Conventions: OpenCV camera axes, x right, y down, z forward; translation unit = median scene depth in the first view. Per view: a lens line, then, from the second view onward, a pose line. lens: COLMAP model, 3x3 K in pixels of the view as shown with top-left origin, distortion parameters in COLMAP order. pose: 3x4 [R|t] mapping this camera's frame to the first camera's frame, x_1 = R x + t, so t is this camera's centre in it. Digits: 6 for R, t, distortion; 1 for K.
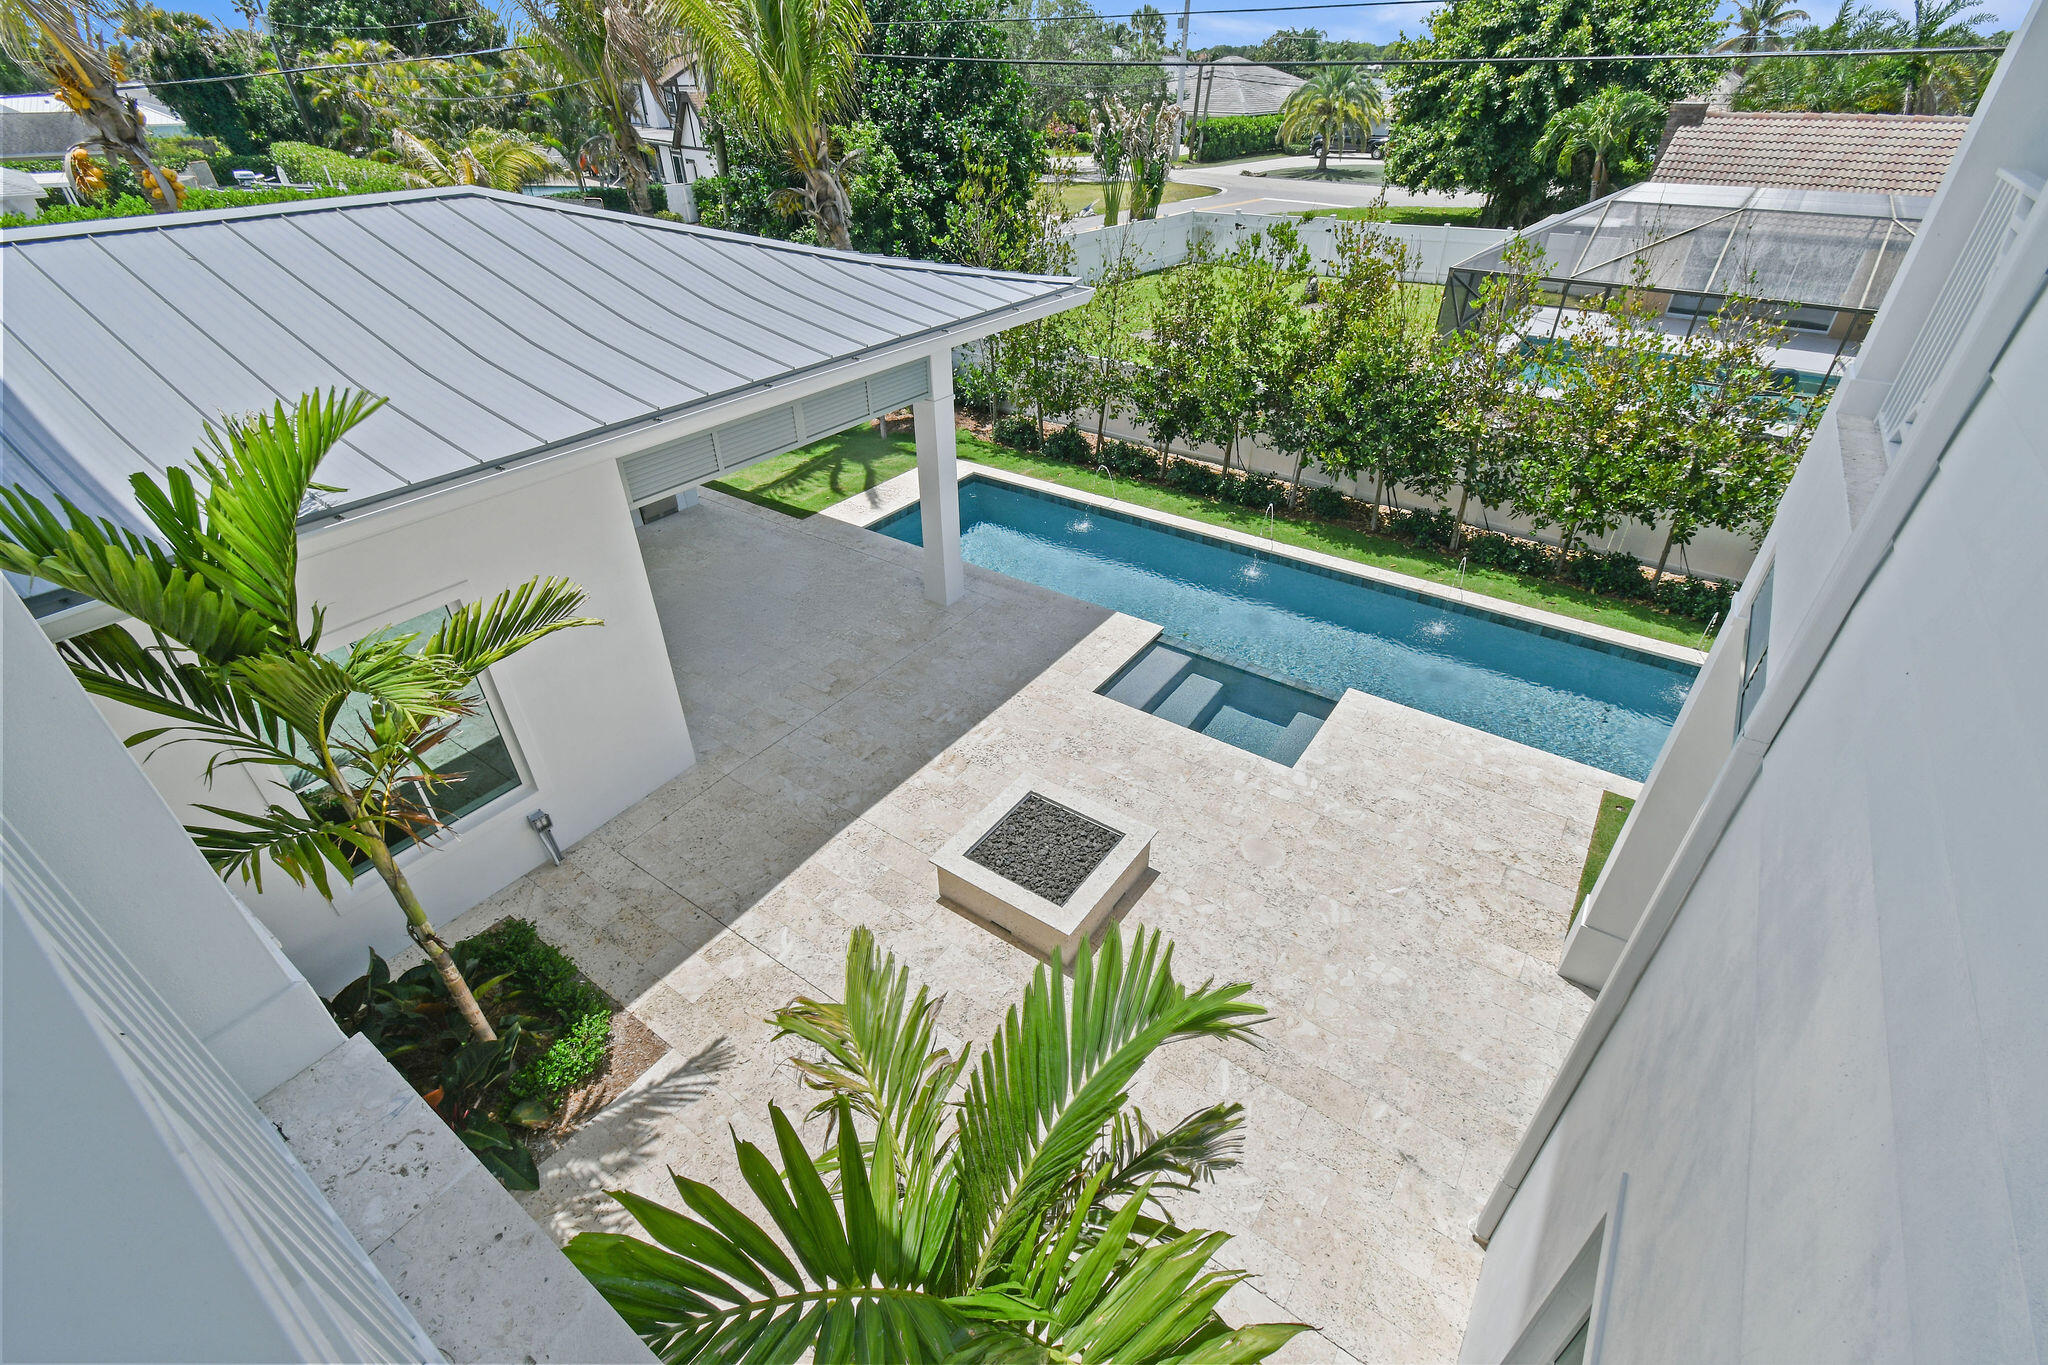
lens RADIAL K [[922.6, 0, 1031.0], [0, 922.6, 688.0], [0, 0, 1]] dist [-0.000033, -0.000394]
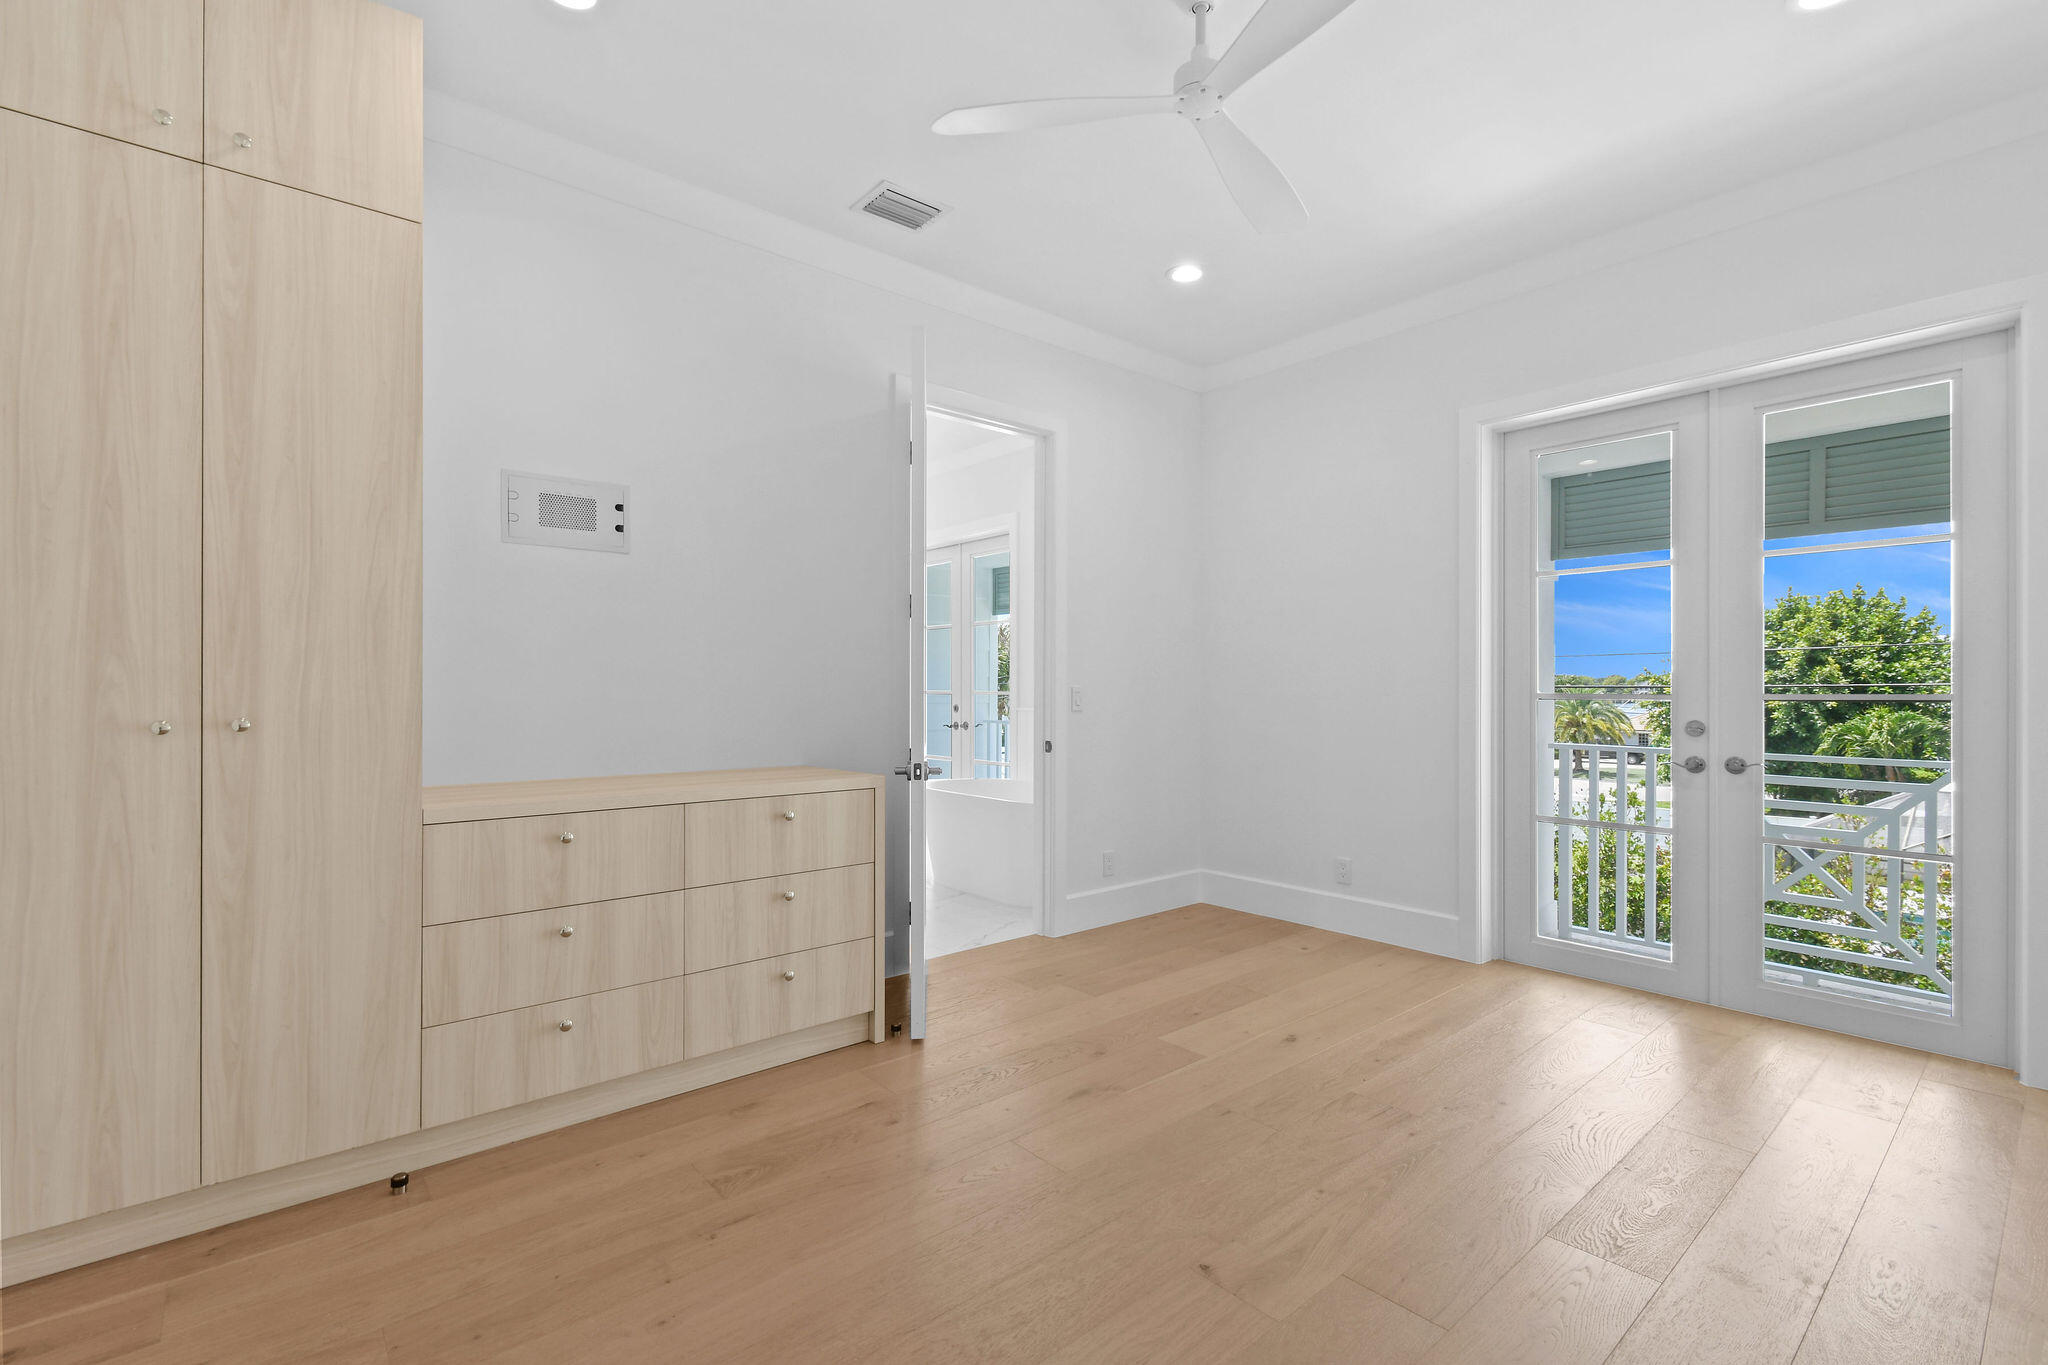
lens RADIAL K [[922.6, 0, 1015.5], [0, 922.6, 677.5], [0, 0, 1]] dist [-0.000033, -0.000394]
pose [[0.965512, 0.006672, -0.260272, -0.088231], [-0.153487, 0.822073, -0.548304, 0.089819], [0.210304, 0.569343, 0.794746, -0.129322]]
